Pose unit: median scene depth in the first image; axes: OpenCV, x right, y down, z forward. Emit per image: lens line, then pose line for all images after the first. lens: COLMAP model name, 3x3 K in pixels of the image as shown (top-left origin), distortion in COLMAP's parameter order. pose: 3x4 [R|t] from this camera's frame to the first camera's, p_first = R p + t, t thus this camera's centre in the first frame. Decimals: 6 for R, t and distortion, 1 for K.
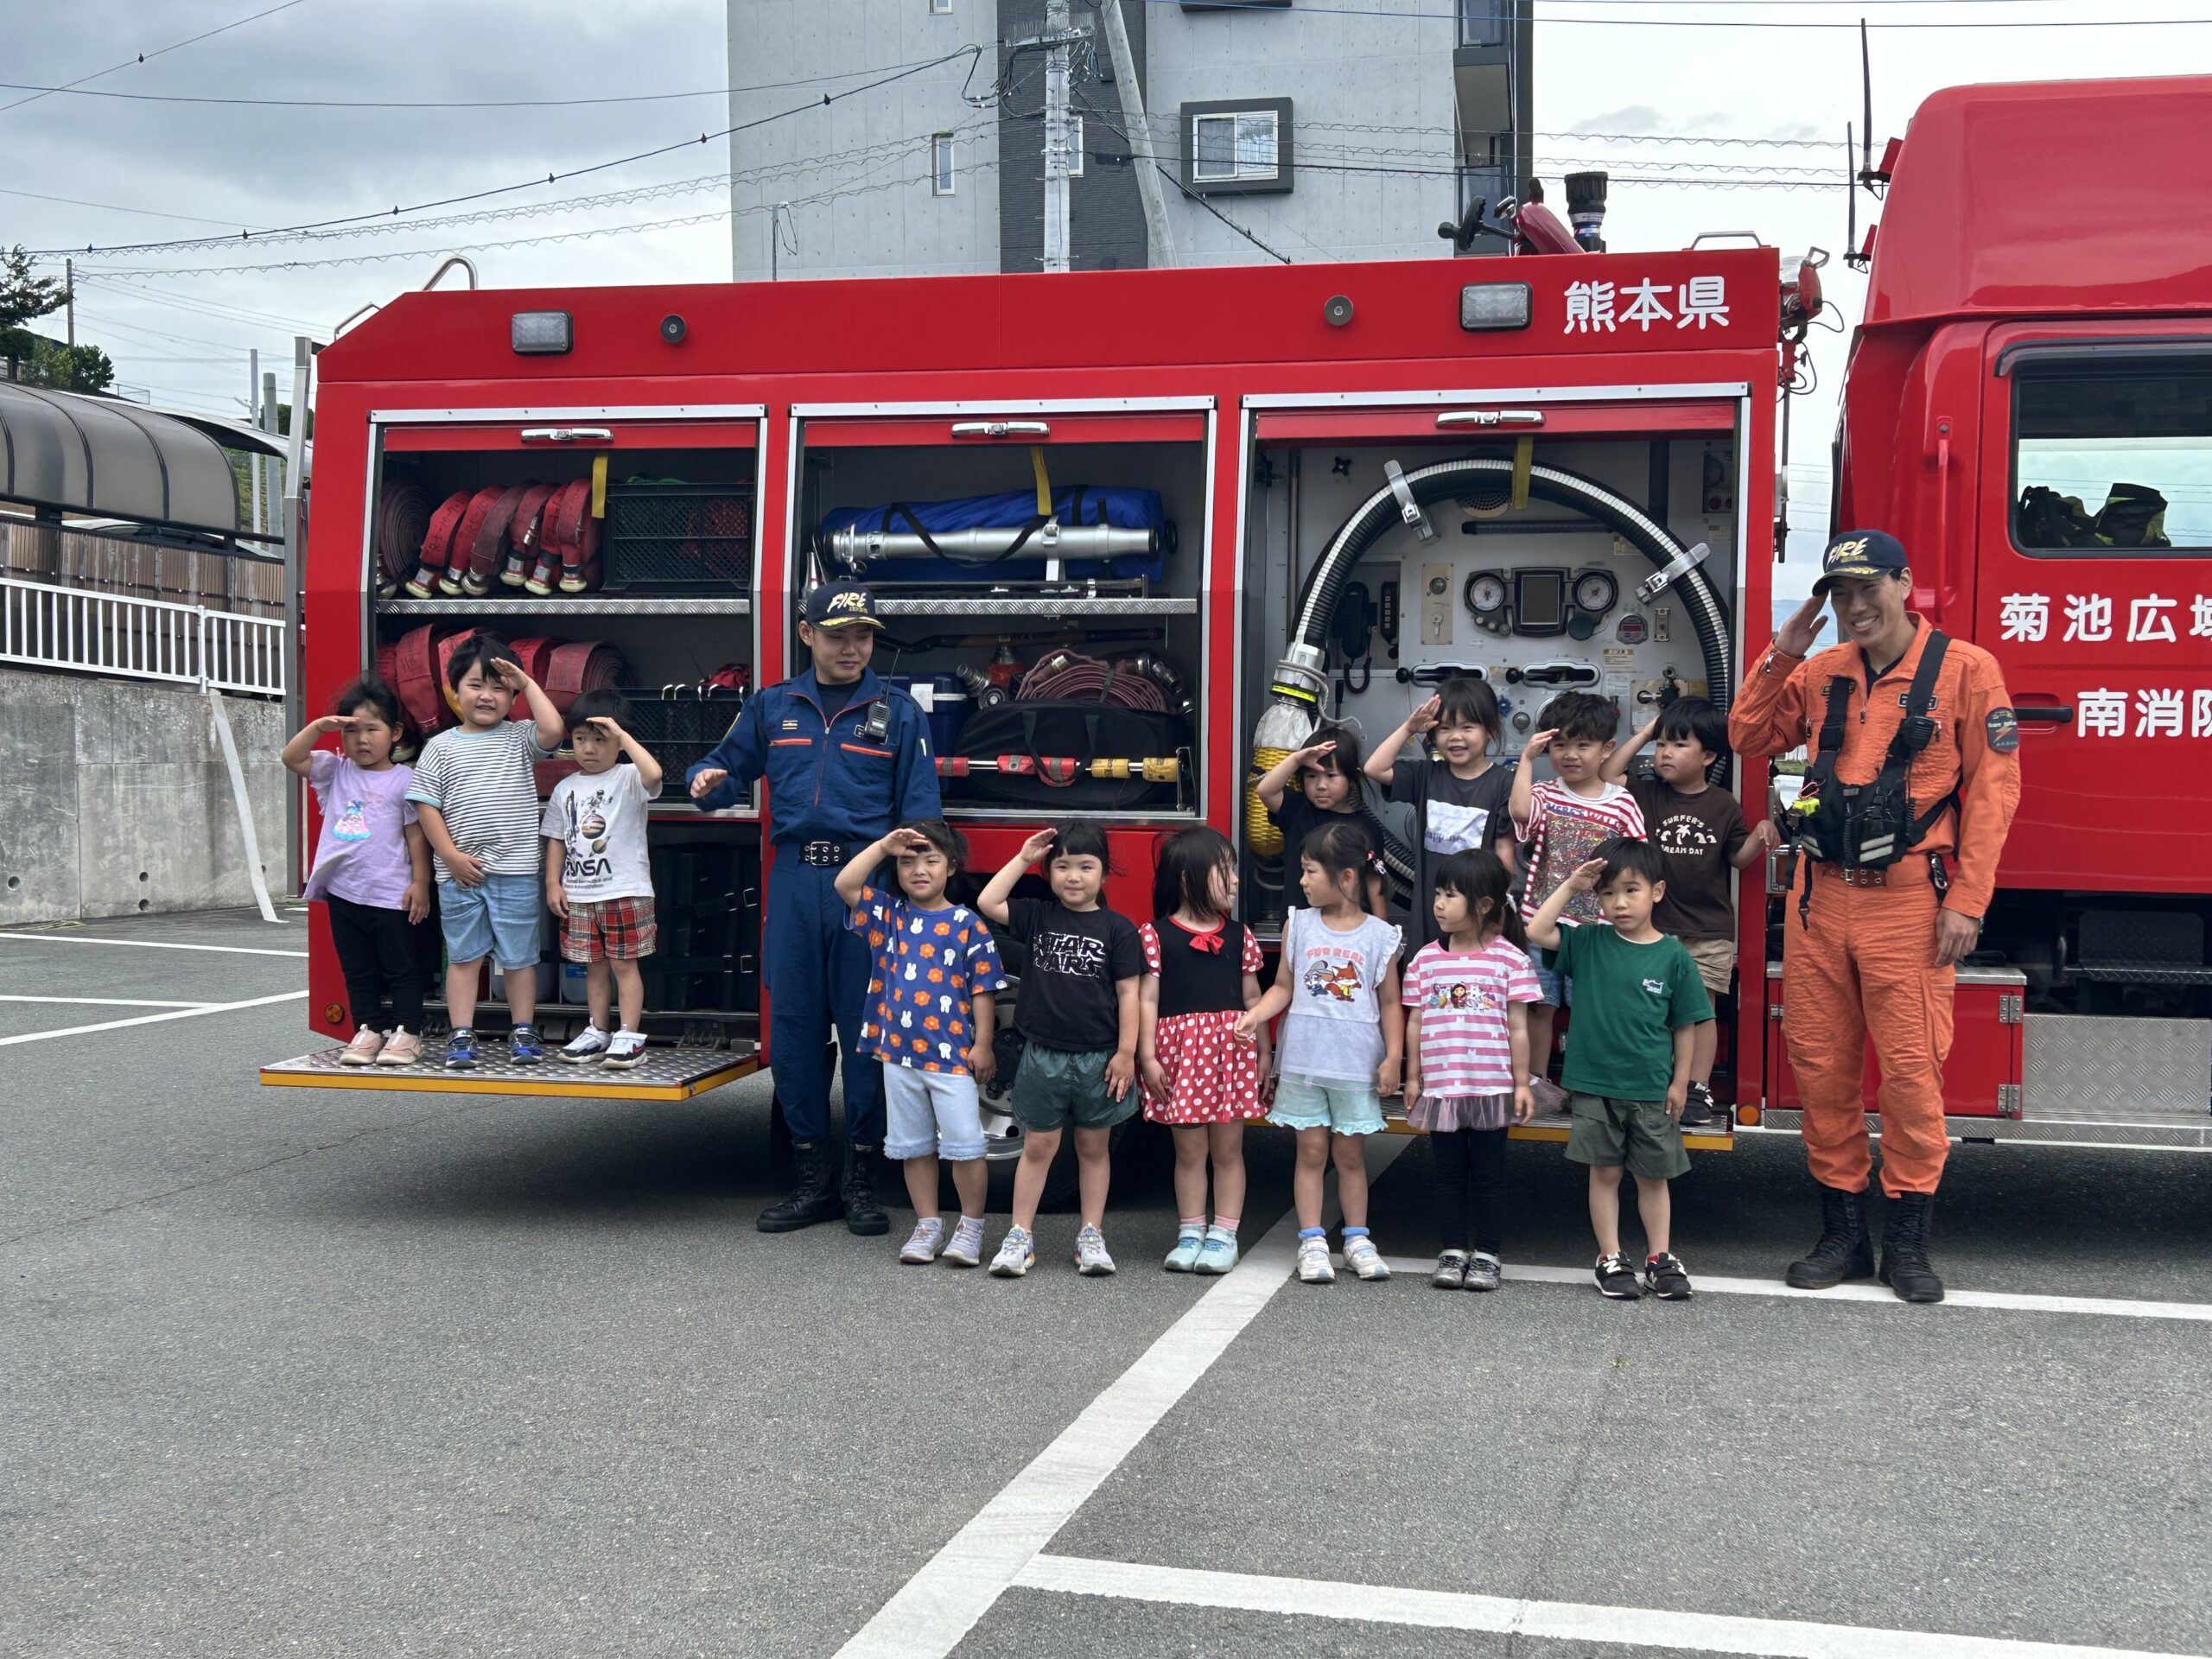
lens RADIAL K [[2656.6, 0, 1100.2], [0, 2656.6, 822.3], [0, 0, 1]] dist [0.020824, 0.000000]
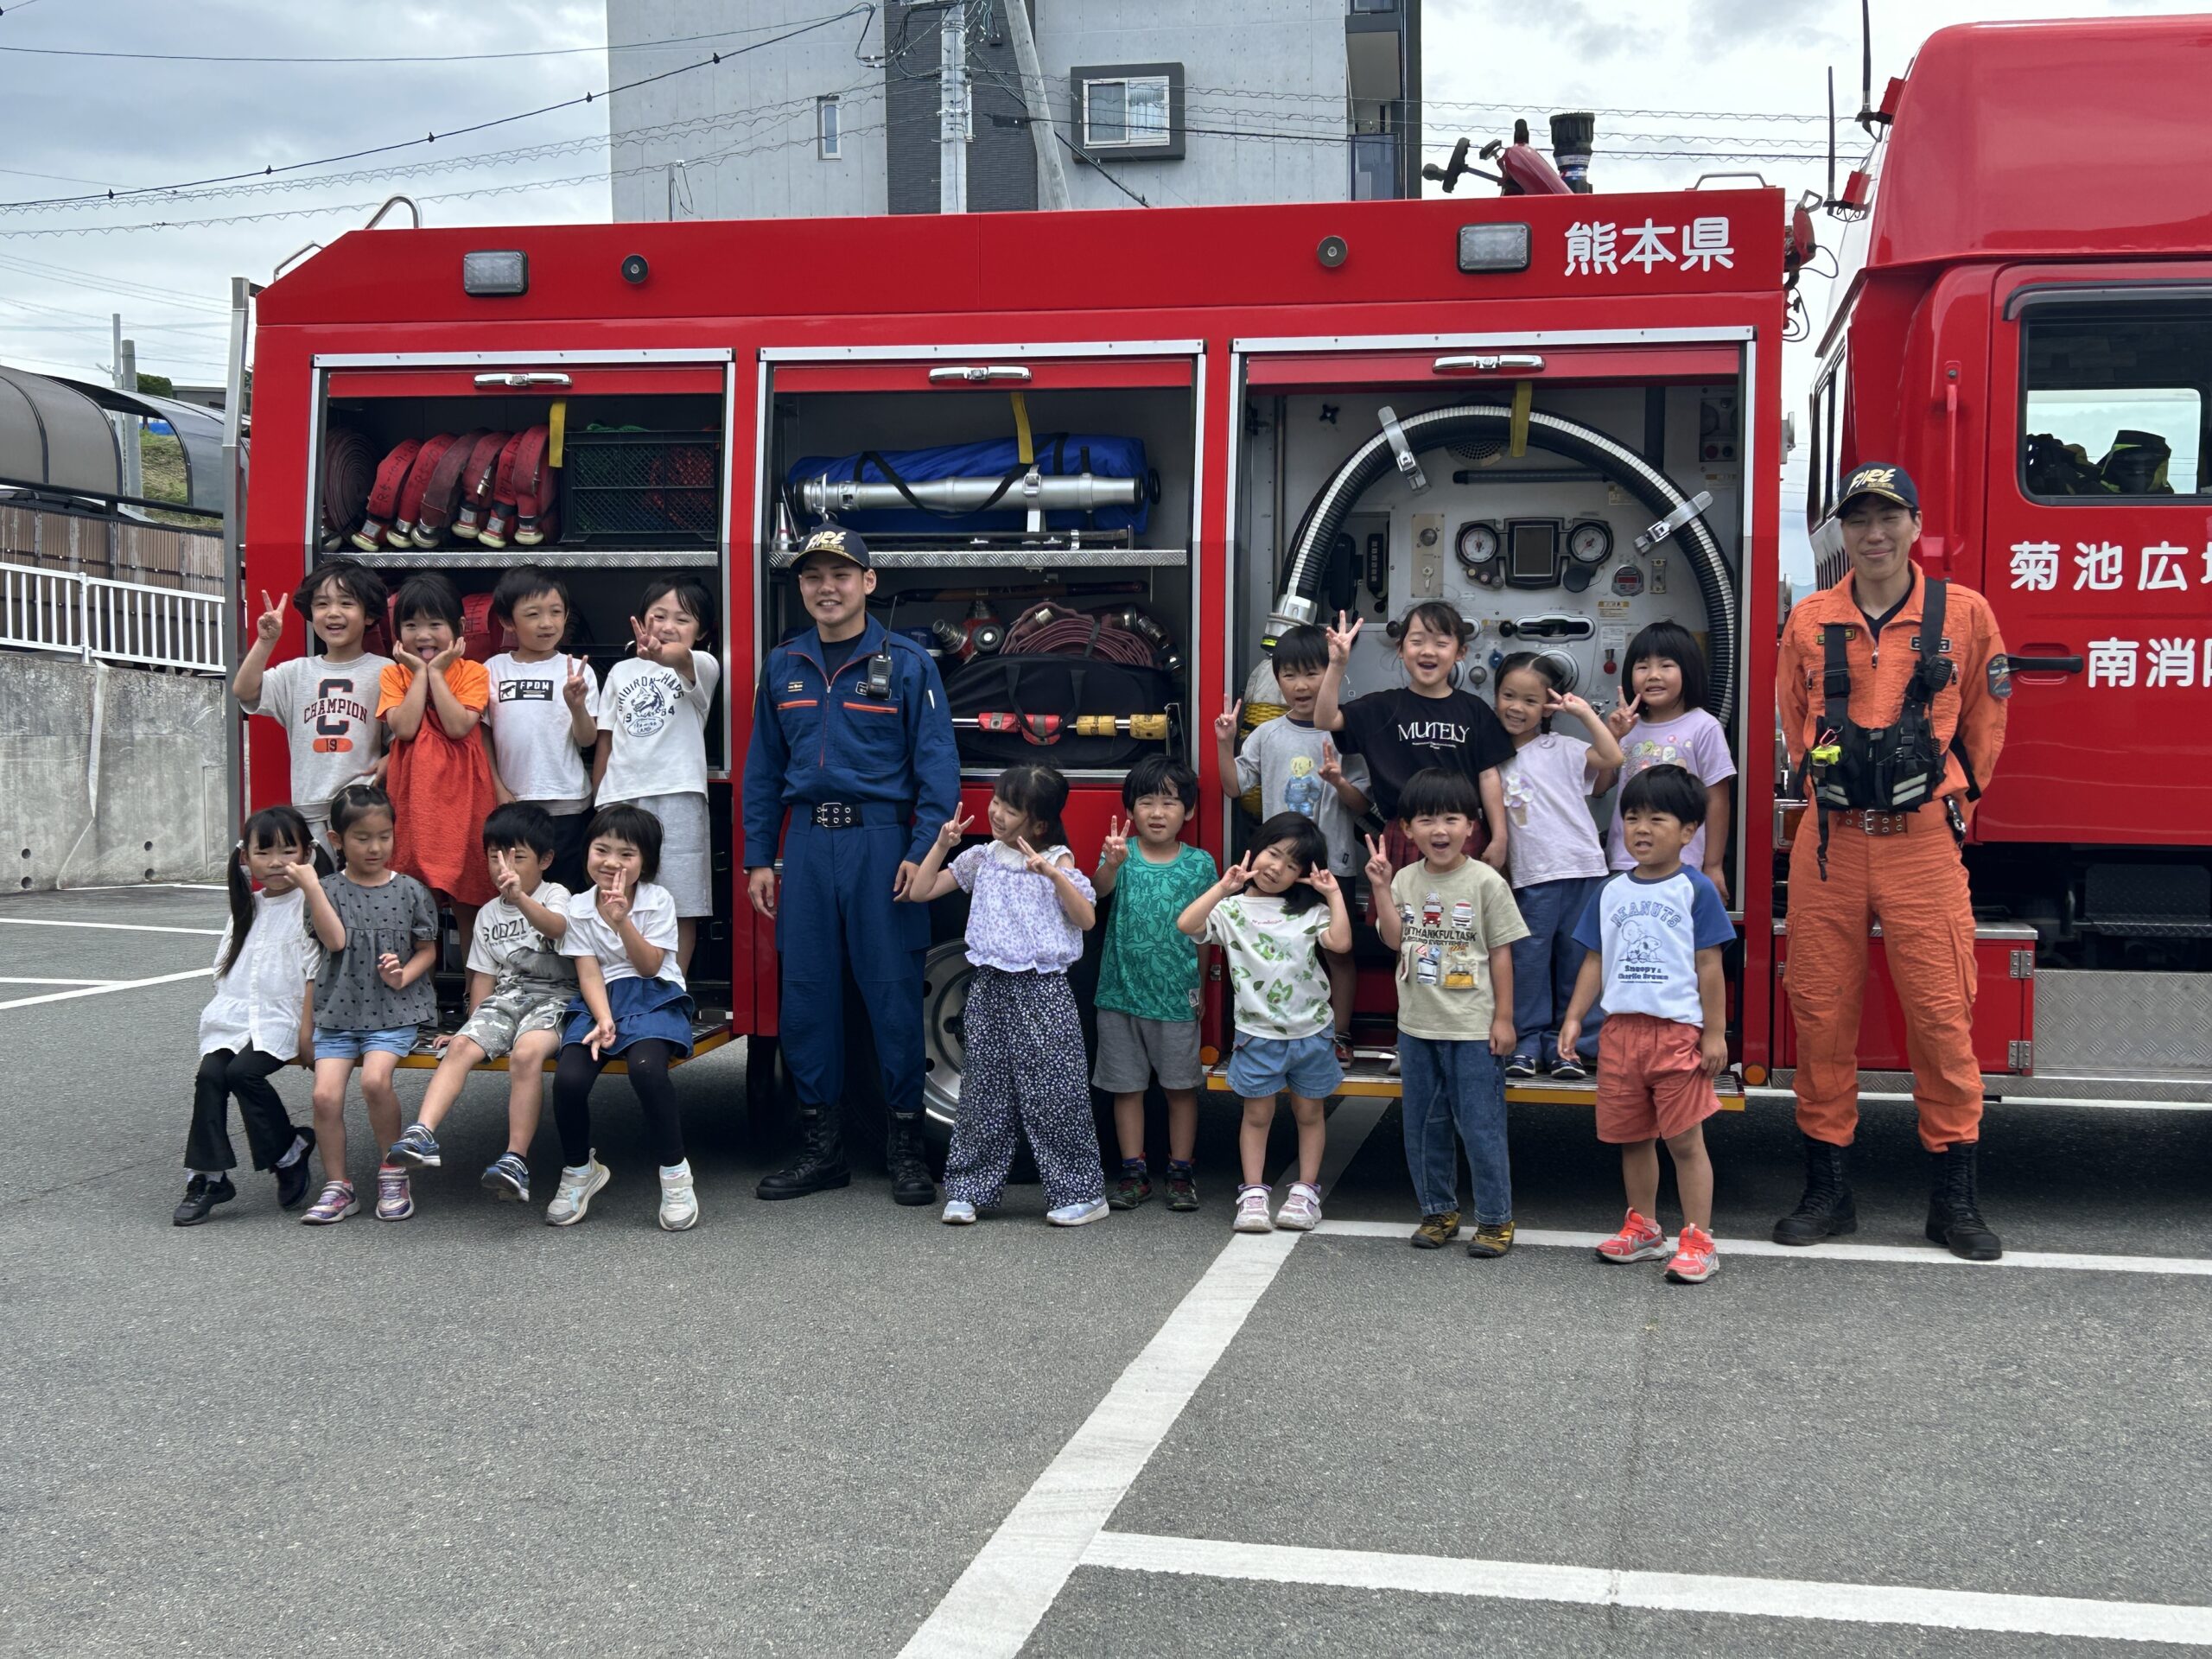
lens RADIAL K [[2678.4, 0, 1109.3], [0, 2678.4, 836.3], [0, 0, 1]] dist [0.022187, 0.000000]
pose [[0.998910, -0.005408, 0.046363, -0.037047], [0.004743, 0.999884, 0.014449, 0.006253], [-0.046436, -0.014213, 0.998820, 0.022354]]
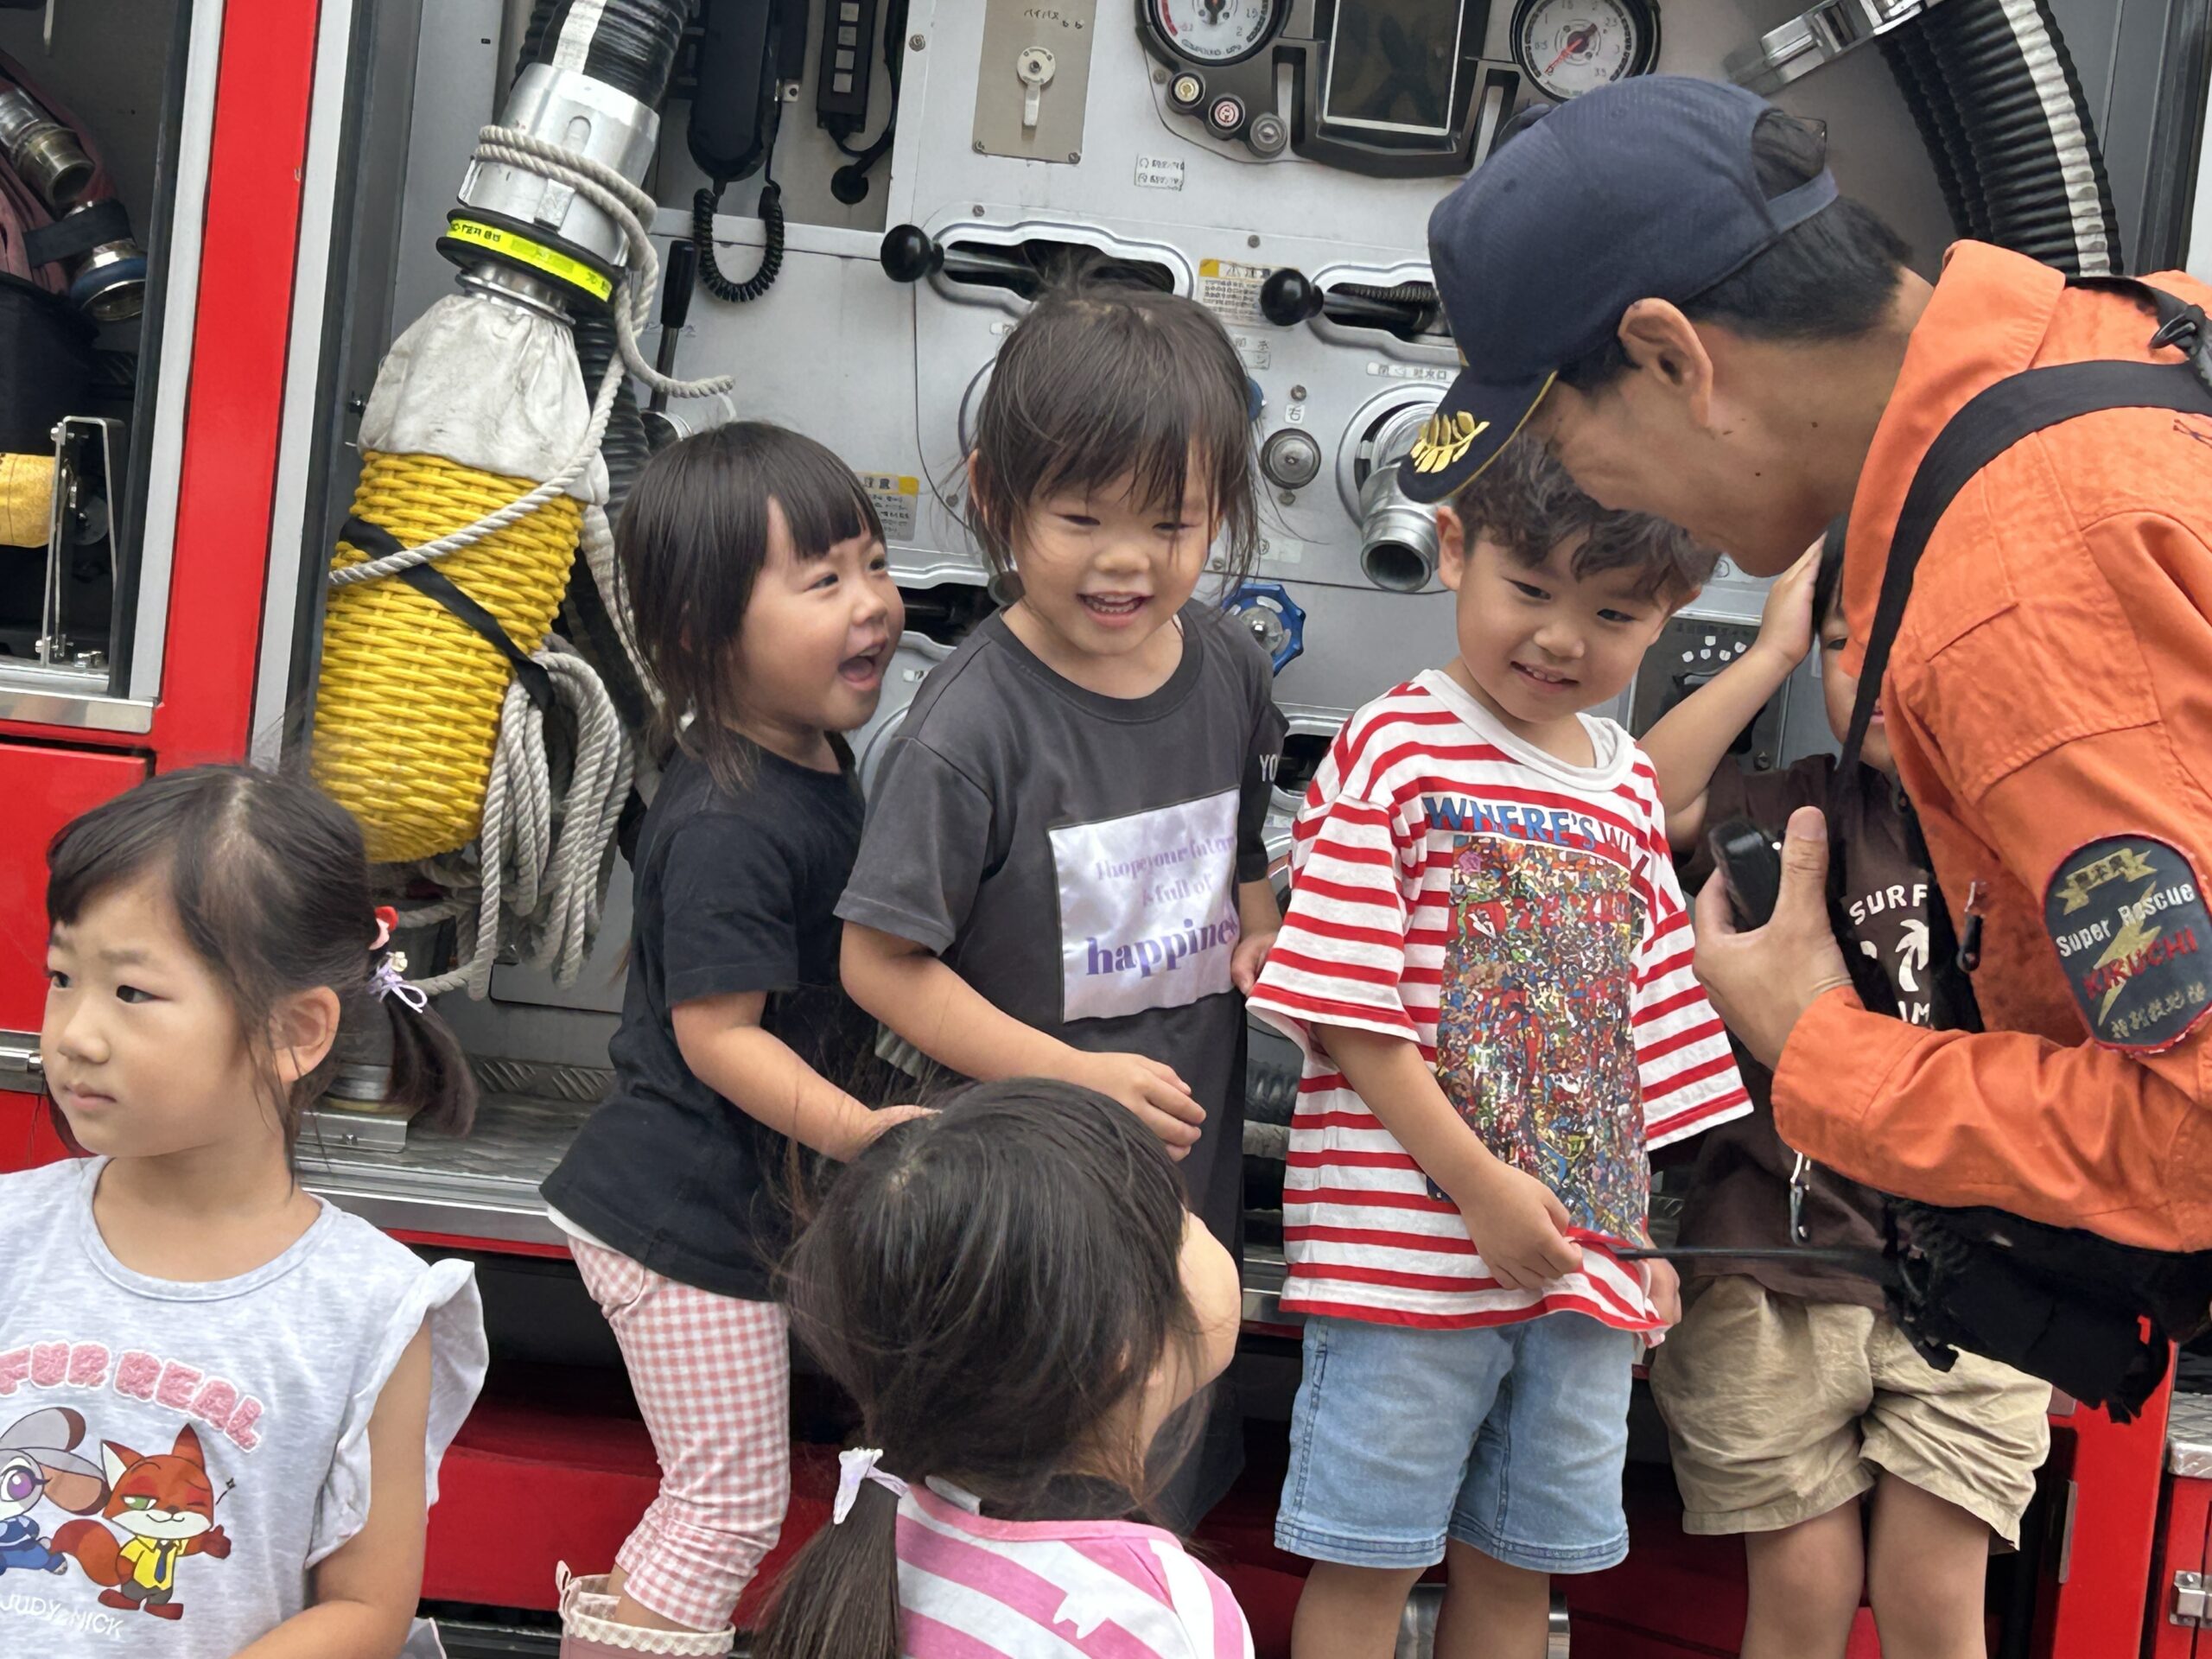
lens RADIAL K [[4356.7, 0, 1107.9], [0, 4356.7, 829.5], [0, 0, 1]] dist [0.129728, 0.000000]
pose [[0.961987, 0.082407, 0.260365, 0.019159], [-0.093600, 0.995131, 0.030864, -0.010779], [-0.256554, -0.054061, 0.965017, 0.555218]]
